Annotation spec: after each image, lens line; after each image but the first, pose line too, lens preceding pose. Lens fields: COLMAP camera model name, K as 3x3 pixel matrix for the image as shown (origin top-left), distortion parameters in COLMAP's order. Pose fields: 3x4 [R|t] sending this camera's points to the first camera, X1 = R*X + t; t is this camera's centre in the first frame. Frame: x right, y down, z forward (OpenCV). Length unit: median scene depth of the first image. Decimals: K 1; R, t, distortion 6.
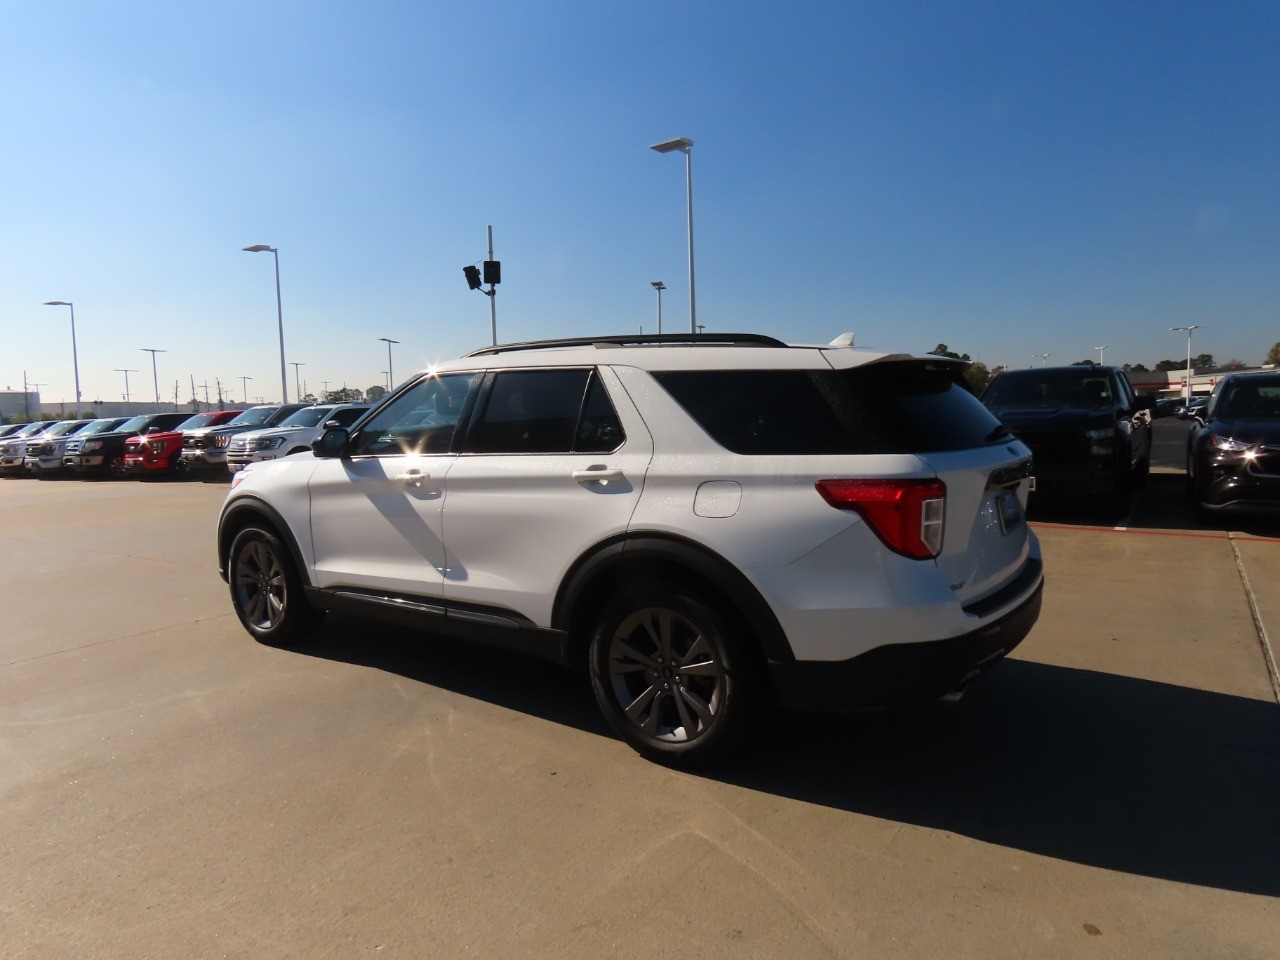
lens RADIAL K [[813.0, 0, 647.4], [0, 813.0, 481.9], [0, 0, 1]] dist [-0.003085, -0.004612]
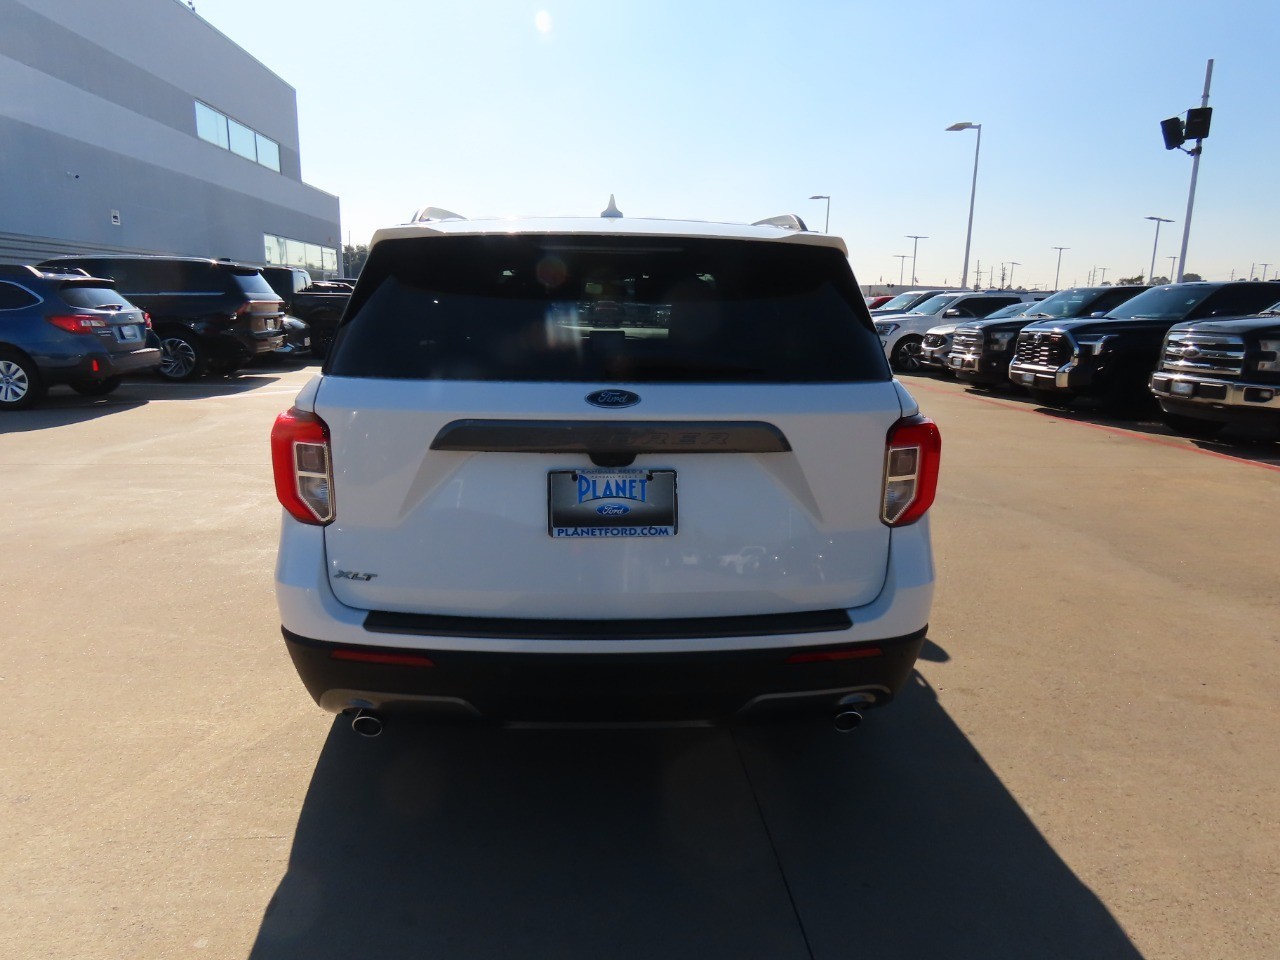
lens RADIAL K [[813.0, 0, 648.9], [0, 813.0, 487.8], [0, 0, 1]] dist [-0.003085, -0.004612]
pose [[0.633895, 0.204409, -0.745918, 0.120814], [-0.096699, 0.977821, 0.185782, -0.011142], [0.767350, -0.045636, 0.639602, 0.088076]]
